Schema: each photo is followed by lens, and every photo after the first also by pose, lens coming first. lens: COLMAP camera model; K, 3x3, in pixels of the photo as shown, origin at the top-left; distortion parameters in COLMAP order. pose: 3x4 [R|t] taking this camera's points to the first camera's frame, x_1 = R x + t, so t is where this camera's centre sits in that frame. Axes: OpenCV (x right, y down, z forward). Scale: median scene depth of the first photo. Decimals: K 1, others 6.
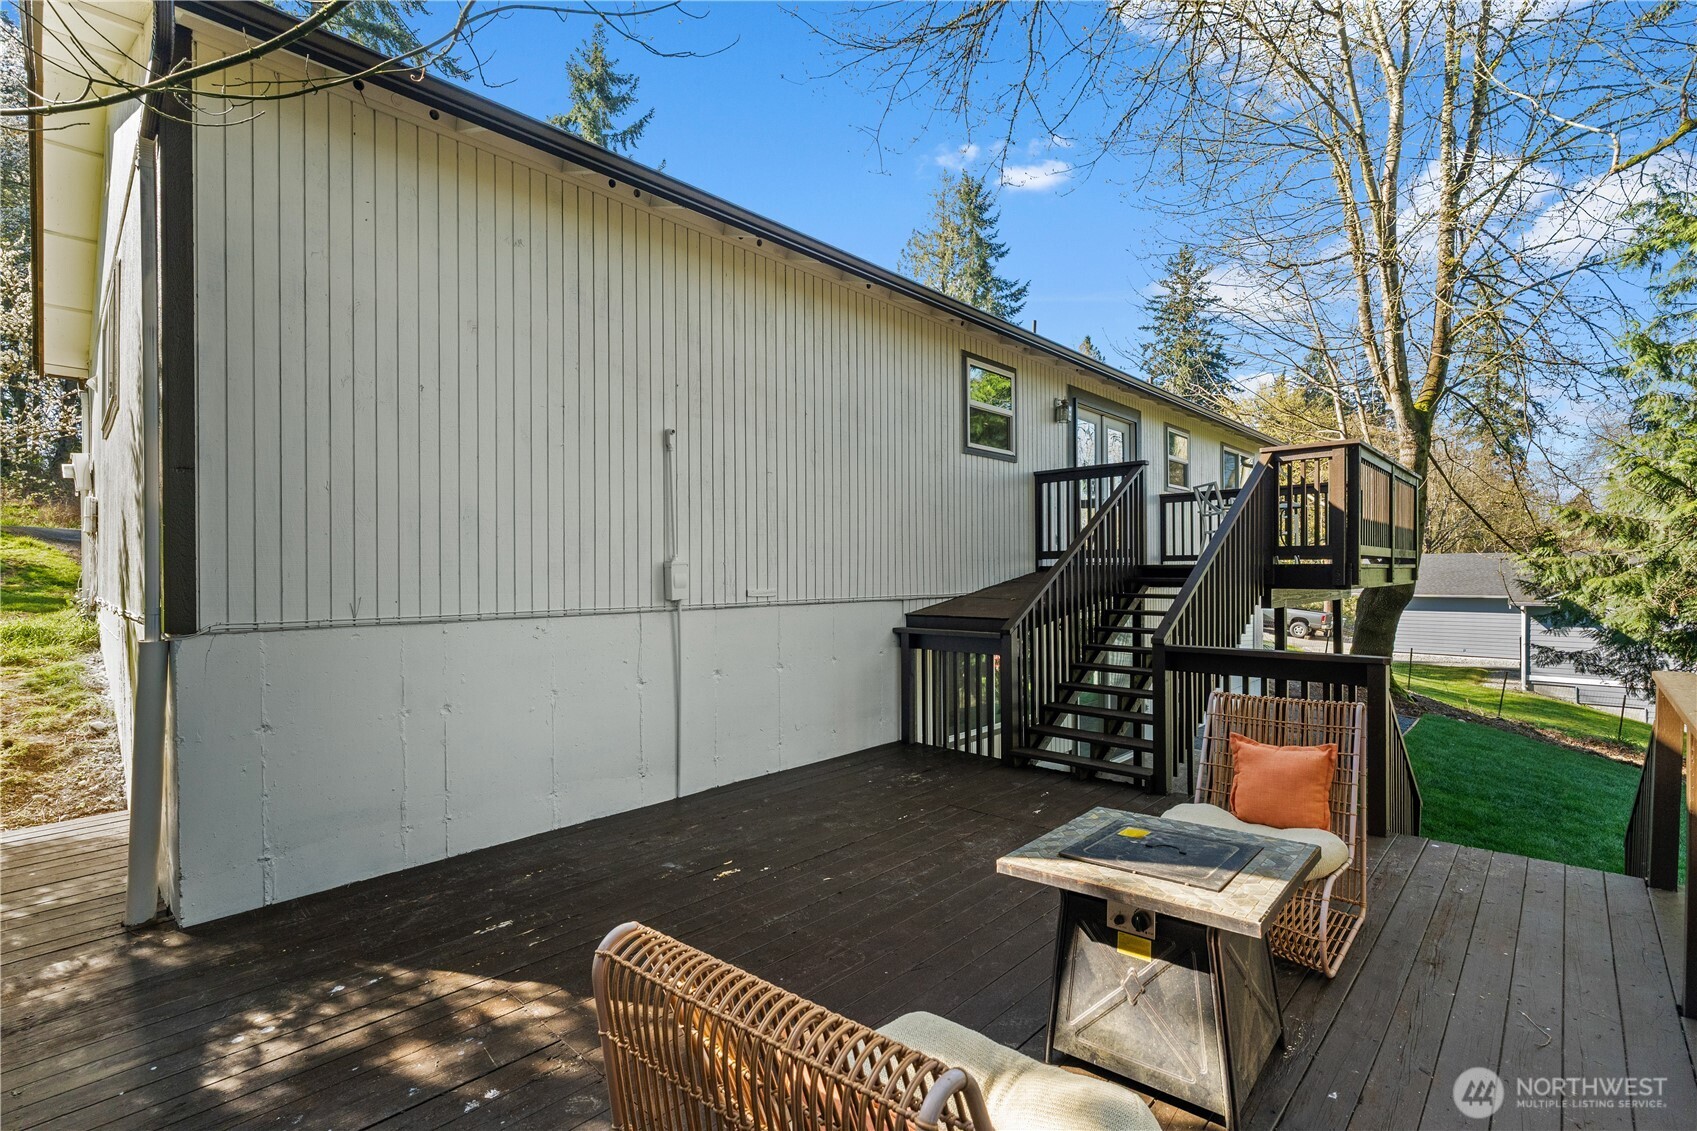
lens RADIAL K [[776.6, 0, 848.8], [0, 776.6, 574.2], [0, 0, 1]] dist [-0.001877, -0.000095]
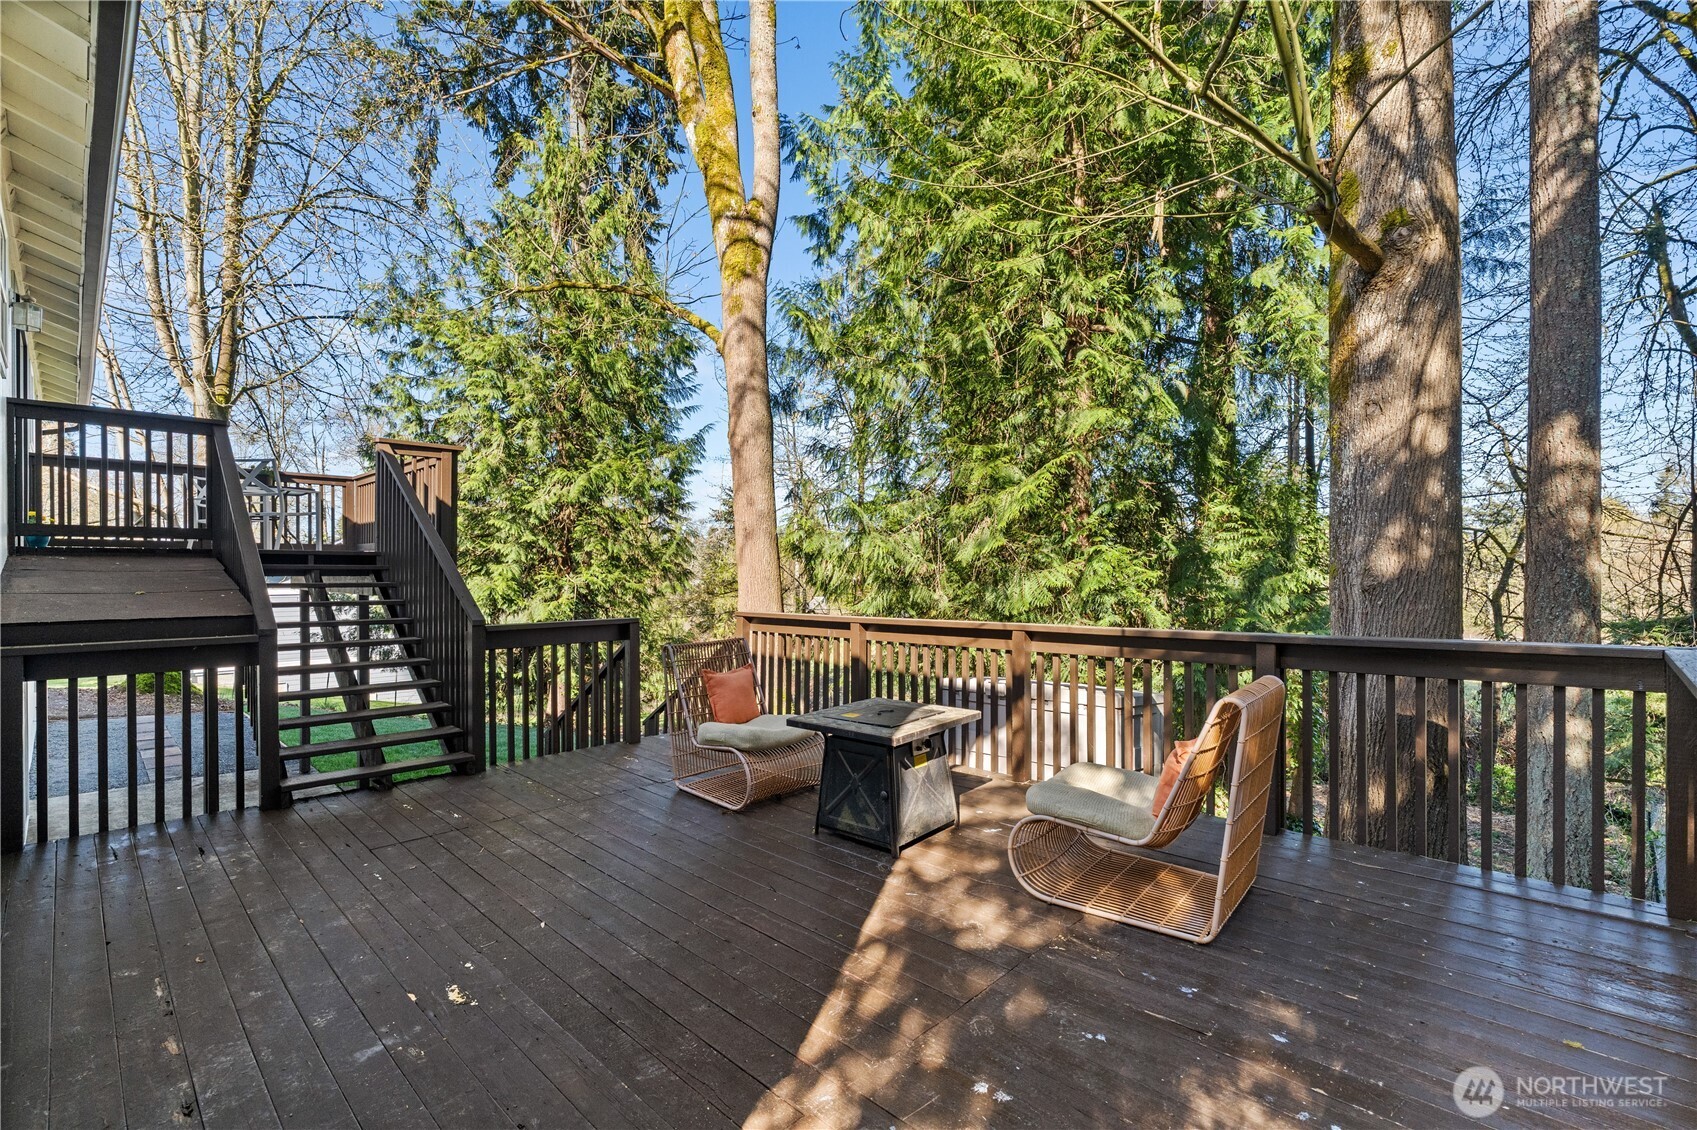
lens RADIAL K [[752.1, 0, 848.5], [0, 752.1, 565.0], [0, 0, 1]] dist [-0.001100, -0.000074]
pose [[0.013356, 0.011272, 0.999847, -1.127664], [0.001203, 0.999936, -0.011289, 0.042611], [-0.999910, 0.001354, 0.013341, 0.944121]]
